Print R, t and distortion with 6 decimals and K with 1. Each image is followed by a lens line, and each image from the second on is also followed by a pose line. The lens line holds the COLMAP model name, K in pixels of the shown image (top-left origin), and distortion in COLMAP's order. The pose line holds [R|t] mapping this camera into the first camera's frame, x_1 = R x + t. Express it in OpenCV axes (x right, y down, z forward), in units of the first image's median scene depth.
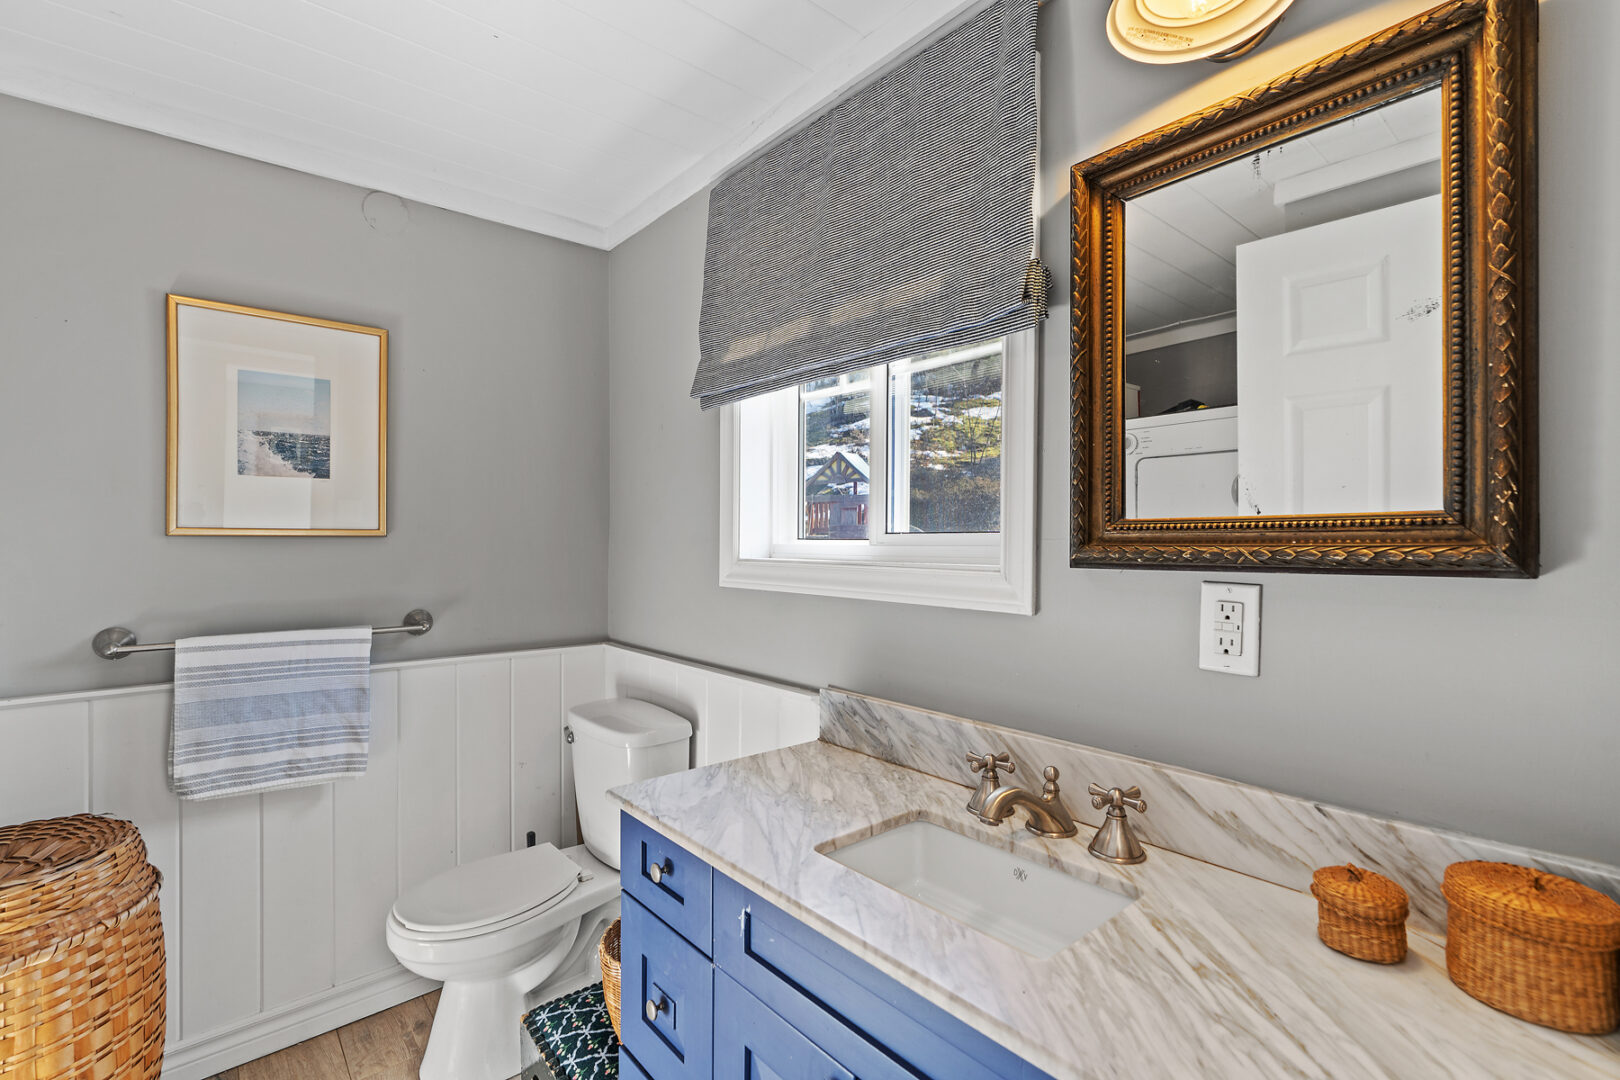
lens RADIAL K [[740.4, 0, 808.1], [0, 740.4, 543.6], [0, 0, 1]] dist [-0.010148, -0.000482]
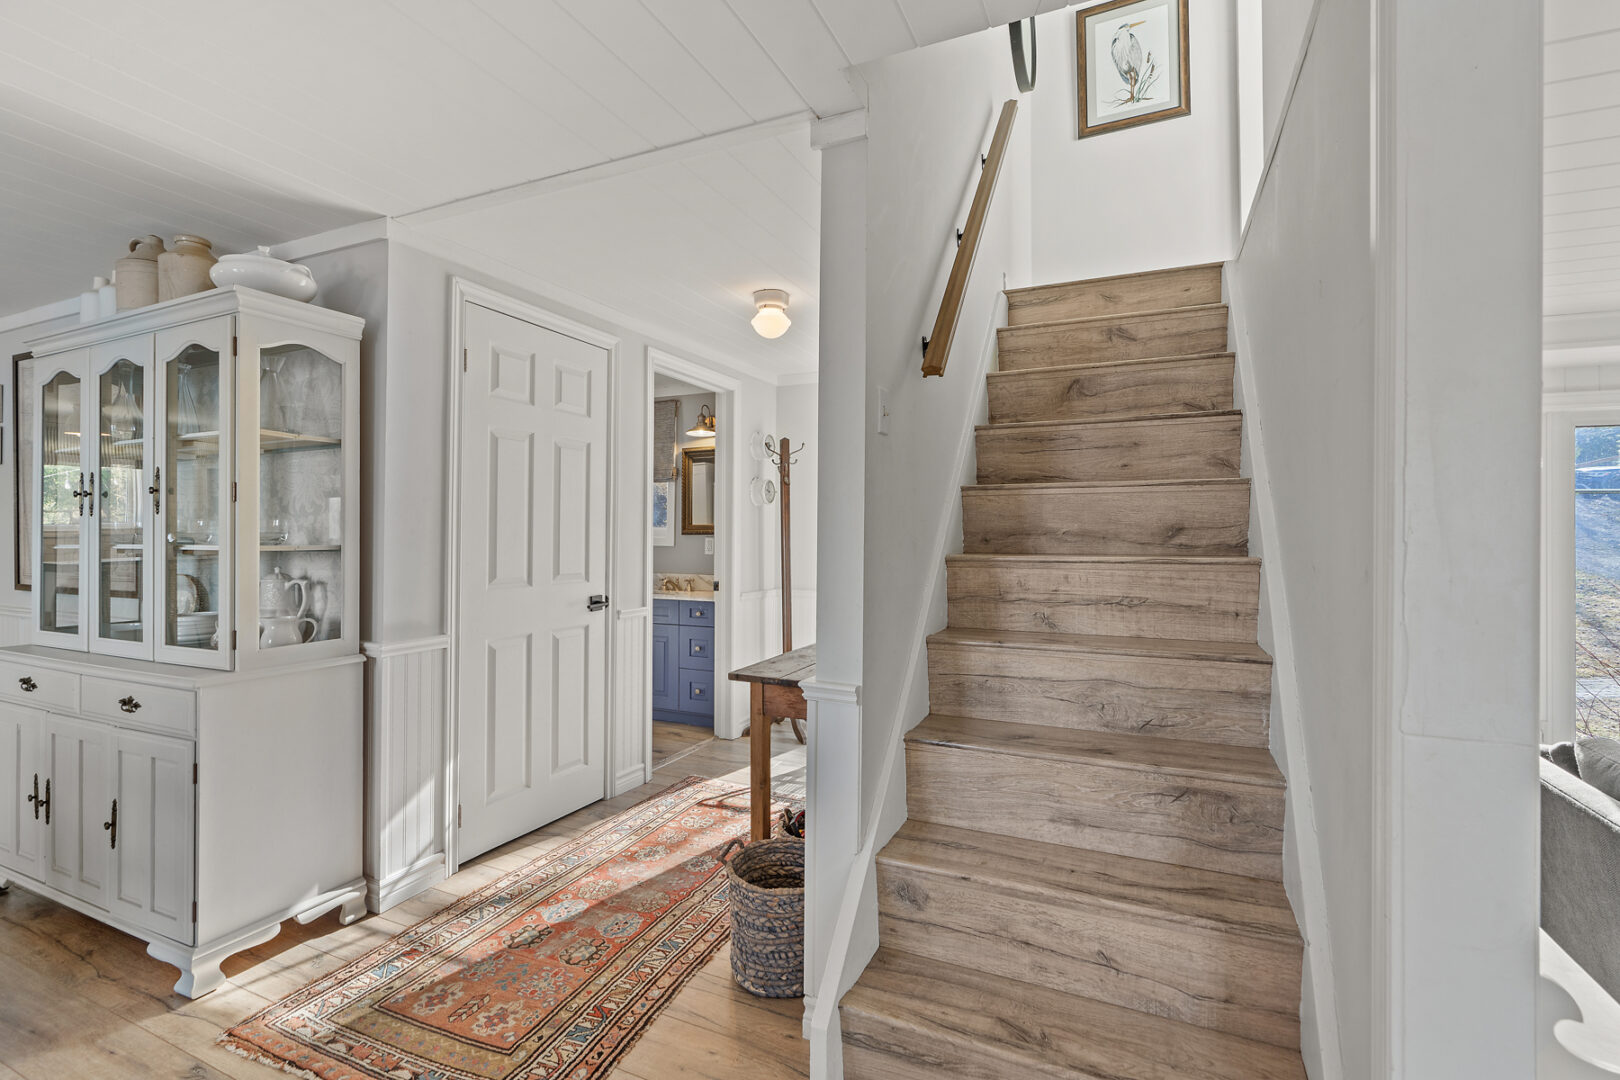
lens RADIAL K [[740.4, 0, 809.7], [0, 740.4, 535.5], [0, 0, 1]] dist [-0.010148, -0.000482]
pose [[0.900315, 0.004034, 0.435220, -0.928238], [-0.002473, 0.999988, -0.004151, 0.053742], [-0.435231, 0.002661, 0.900315, -3.475506]]
